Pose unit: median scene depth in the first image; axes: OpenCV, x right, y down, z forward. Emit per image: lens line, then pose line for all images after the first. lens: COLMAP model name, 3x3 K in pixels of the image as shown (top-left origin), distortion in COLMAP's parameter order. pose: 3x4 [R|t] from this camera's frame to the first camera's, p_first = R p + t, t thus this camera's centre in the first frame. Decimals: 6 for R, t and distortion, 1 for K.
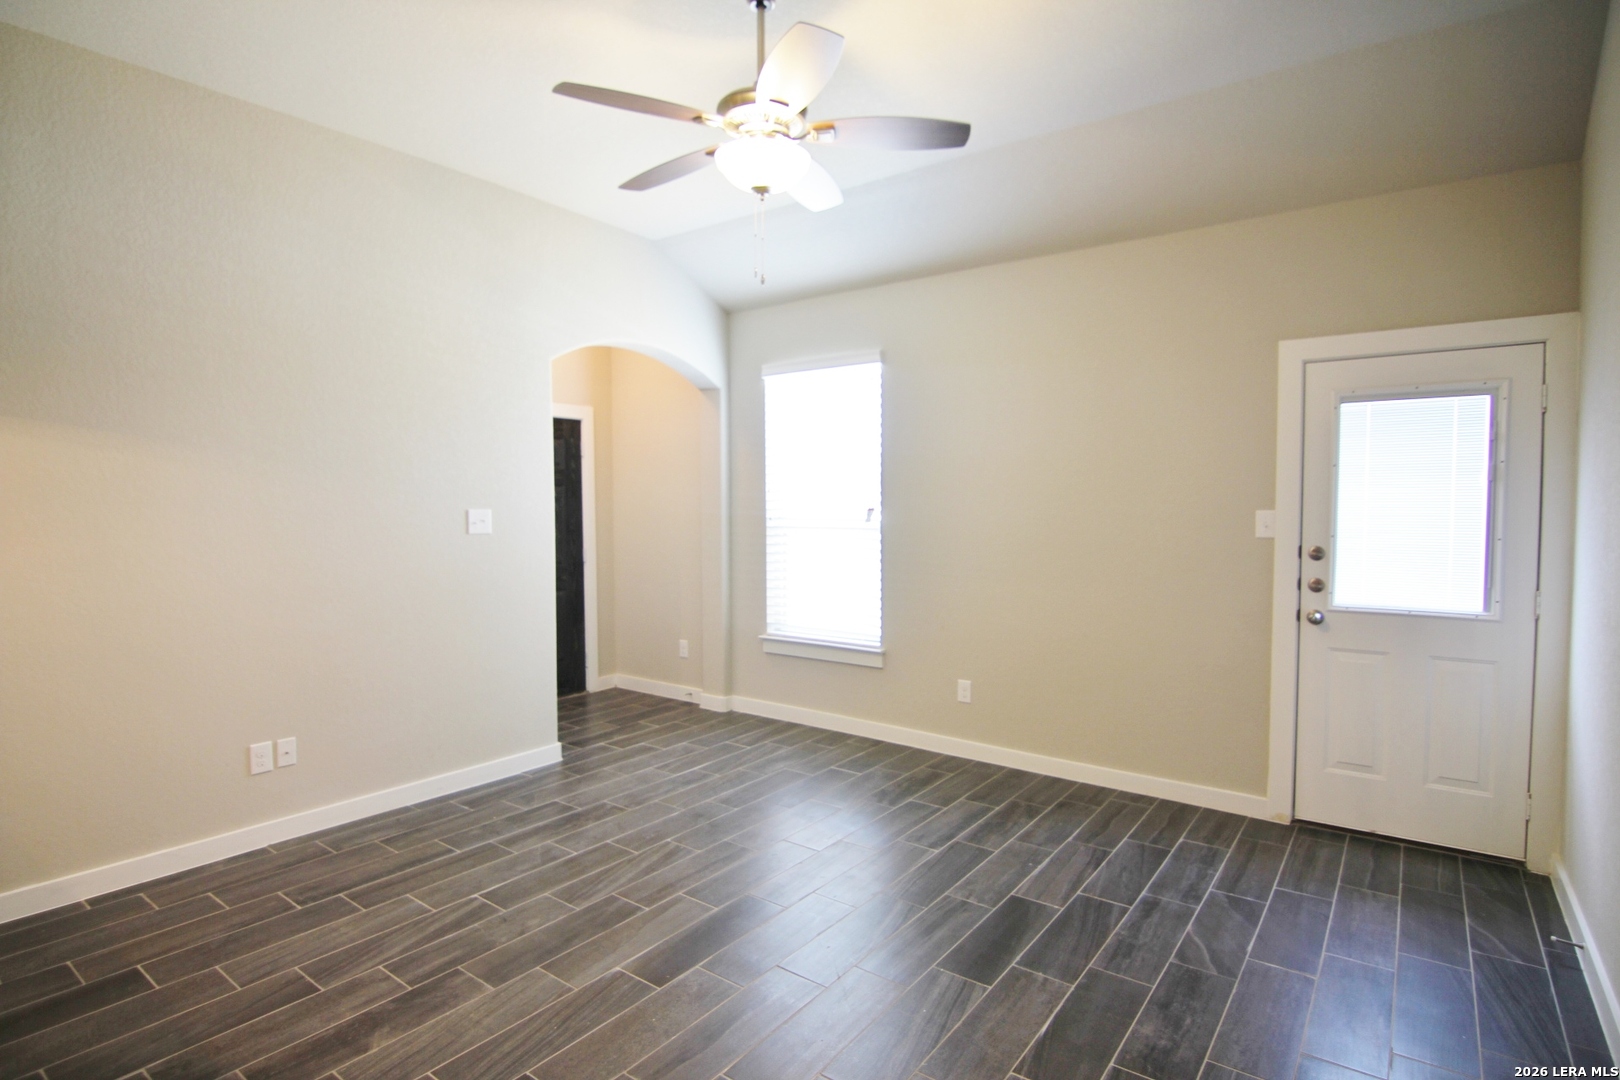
lens RADIAL K [[822.5, 0, 810.7], [0, 822.5, 538.6], [0, 0, 1]] dist [-0.004706, -0.000008]
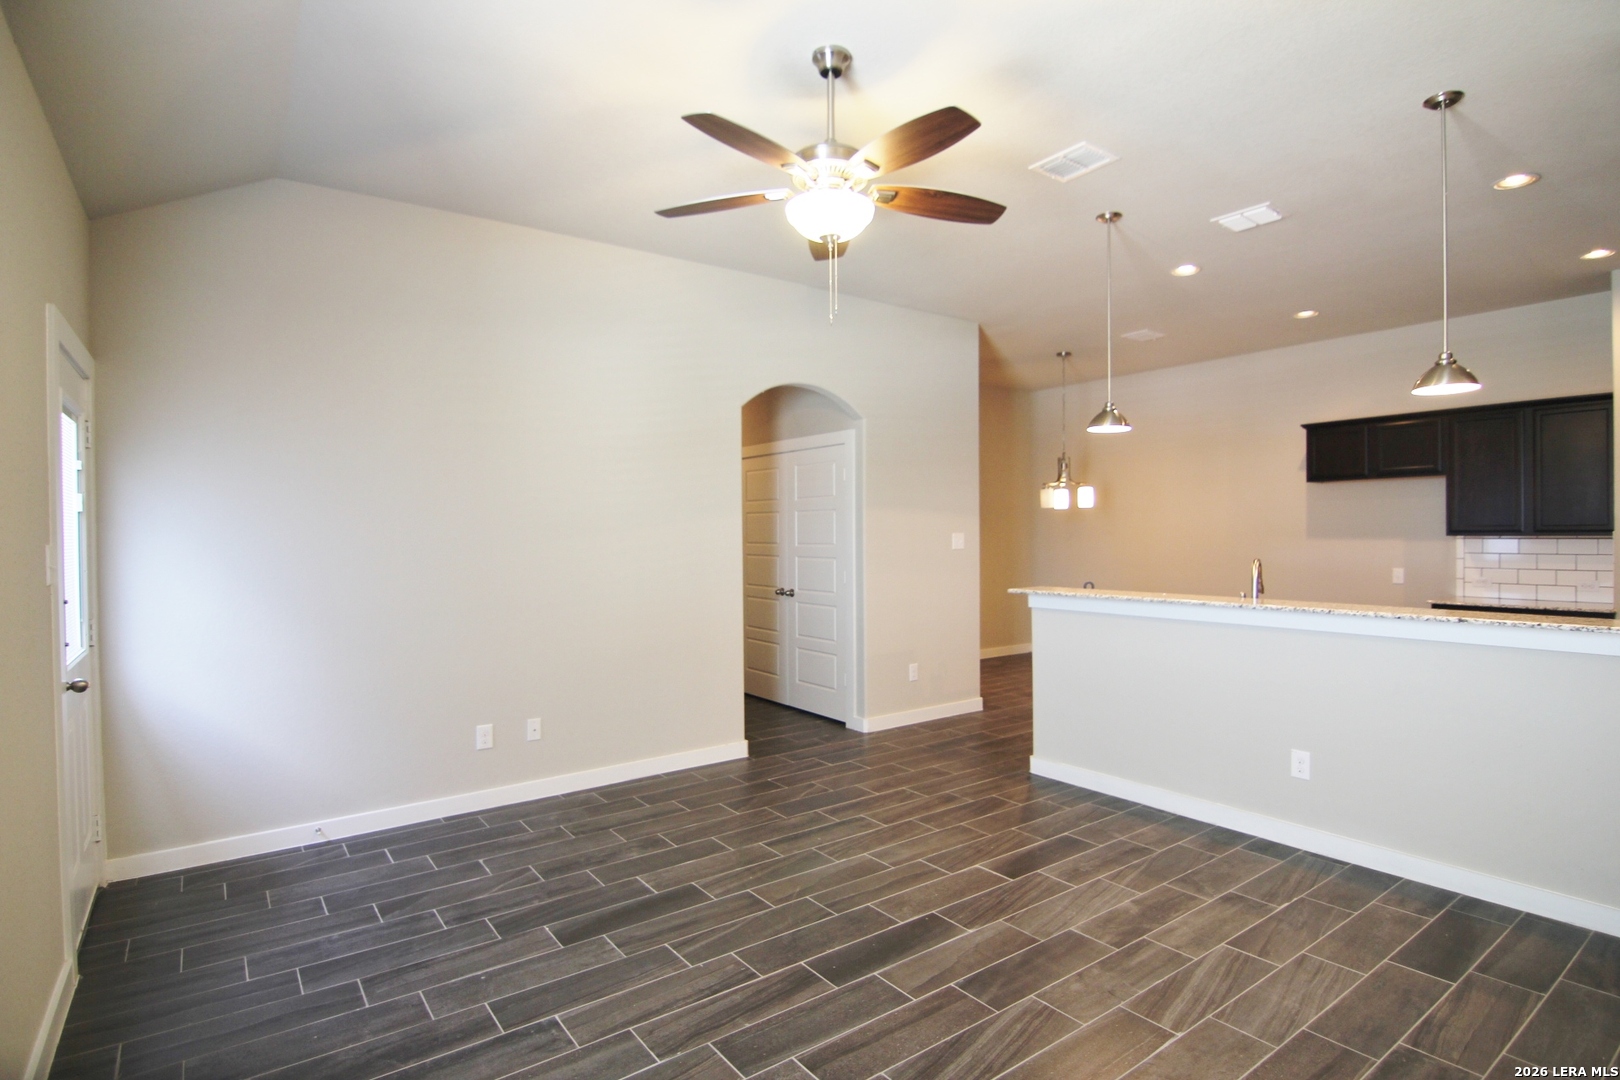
lens RADIAL K [[822.5, 0, 811.8], [0, 822.5, 536.9], [0, 0, 1]] dist [-0.004706, -0.000008]
pose [[-0.956571, 0.007940, 0.291392, -0.322457], [0.022766, 0.998611, 0.047526, -0.078424], [-0.290610, 0.052096, -0.955422, 1.899595]]
